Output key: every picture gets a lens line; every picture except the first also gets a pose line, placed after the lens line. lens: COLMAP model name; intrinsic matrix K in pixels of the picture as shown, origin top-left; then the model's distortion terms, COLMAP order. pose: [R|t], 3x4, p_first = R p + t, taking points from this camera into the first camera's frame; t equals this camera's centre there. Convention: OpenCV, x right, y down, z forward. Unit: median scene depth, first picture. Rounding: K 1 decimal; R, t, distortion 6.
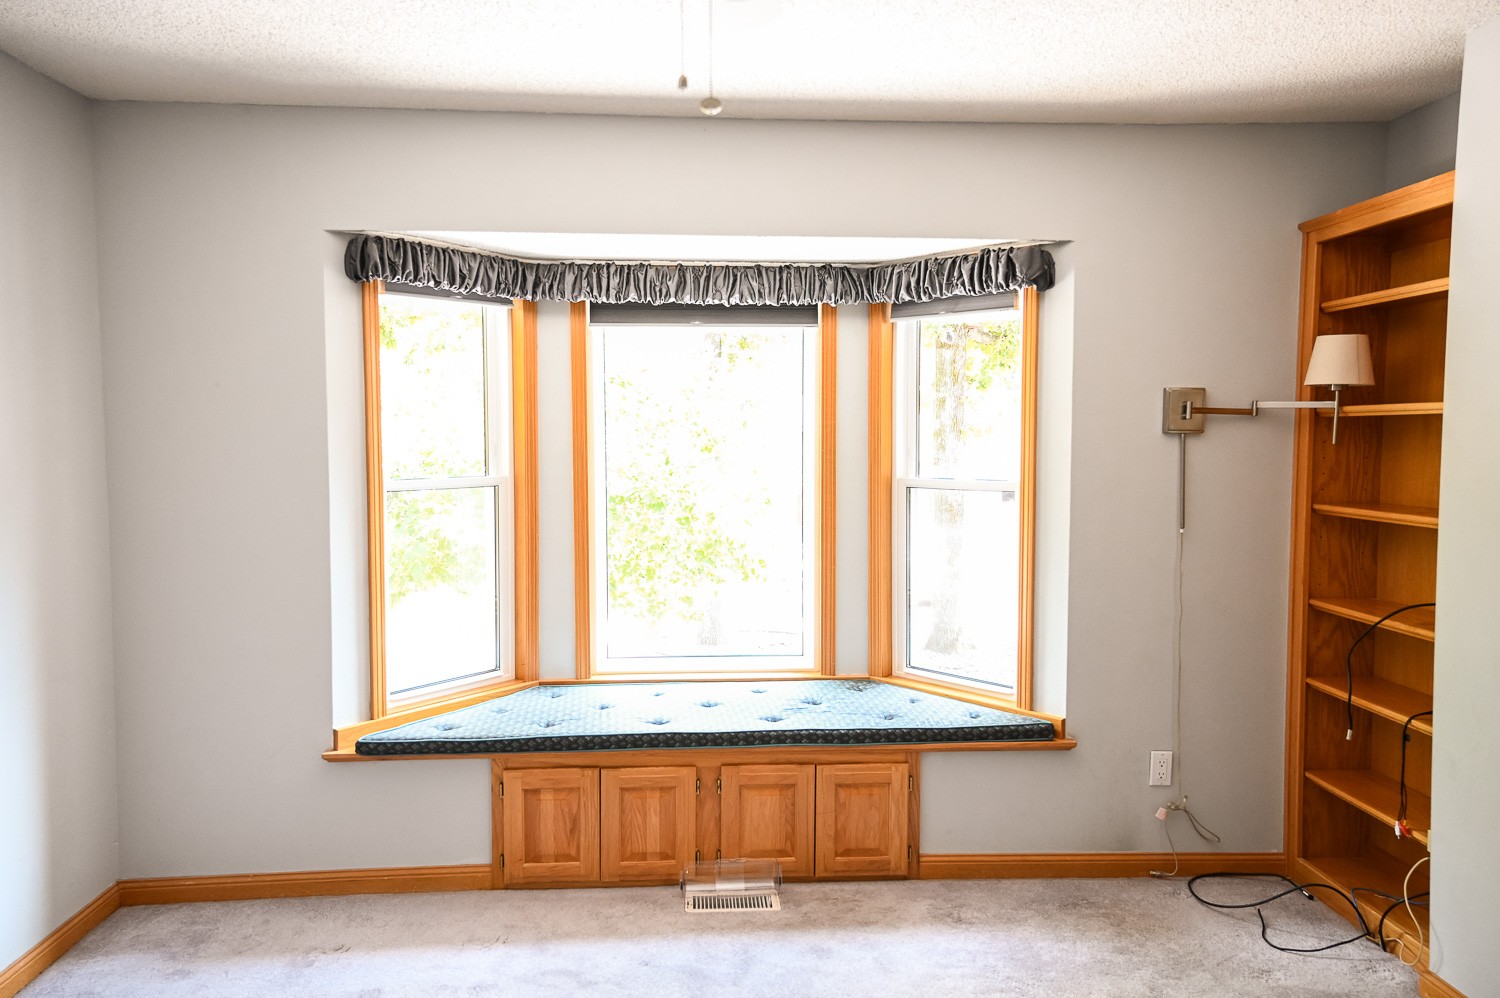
lens RADIAL K [[1023.0, 0, 747.5], [0, 1023.0, 493.3], [0, 0, 1]] dist [0.041280, 0.008410]
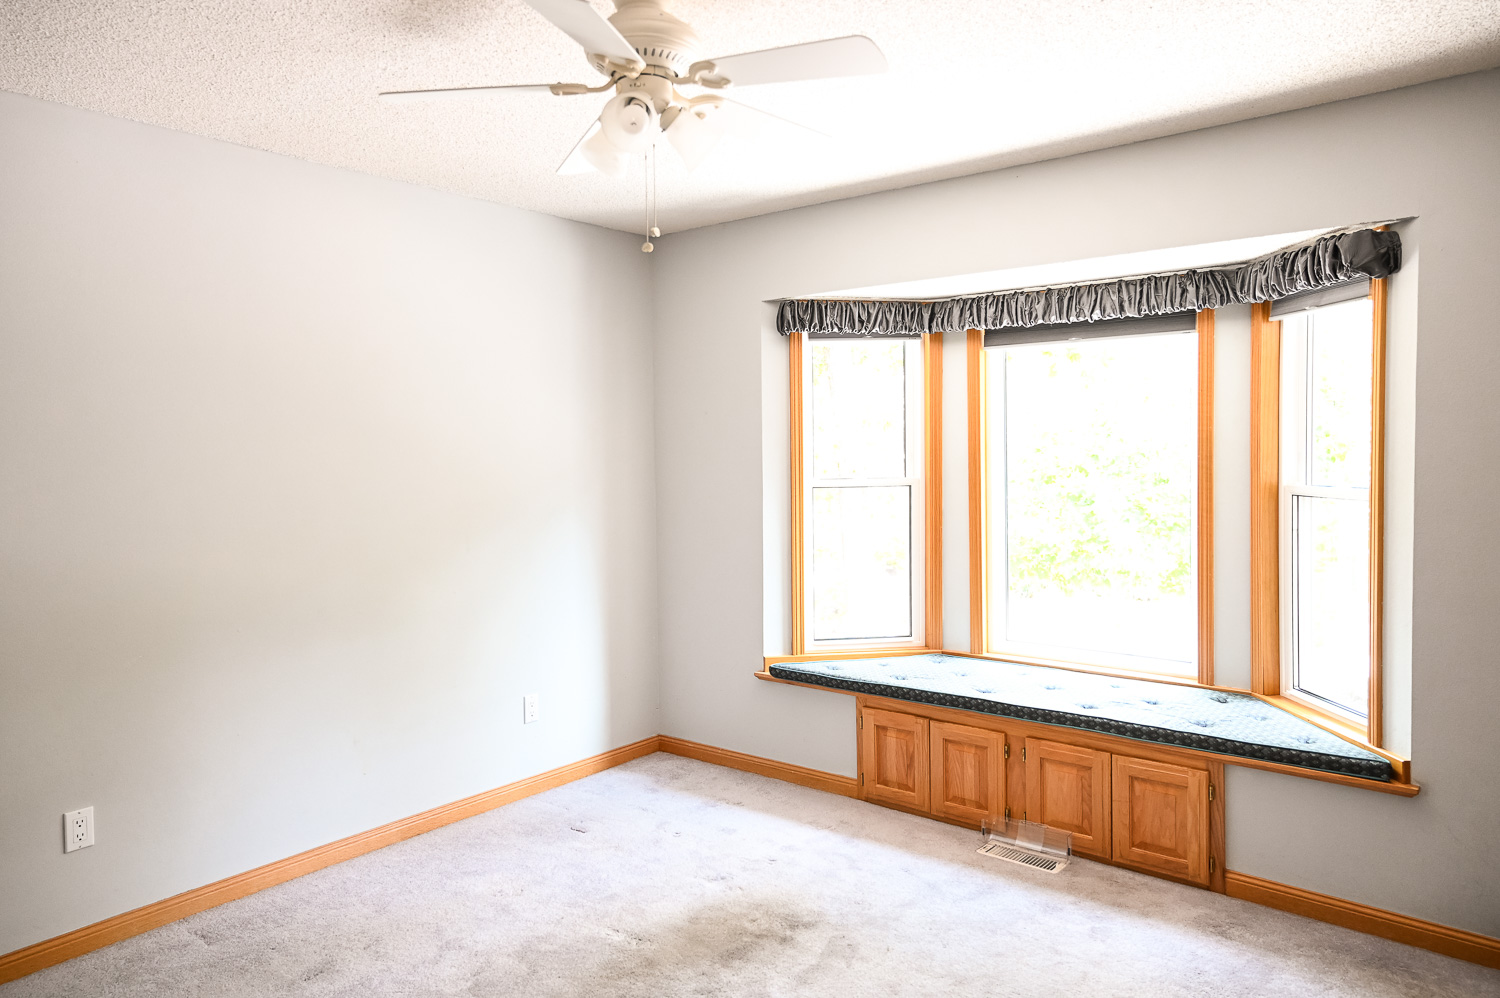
lens RADIAL K [[1023.0, 0, 747.5], [0, 1023.0, 493.3], [0, 0, 1]] dist [0.041280, 0.008410]
pose [[0.738155, 0.022533, -0.674255, 0.494155], [-0.029340, 0.999569, 0.001284, 0.006667], [0.673993, 0.018835, 0.738498, -0.040077]]
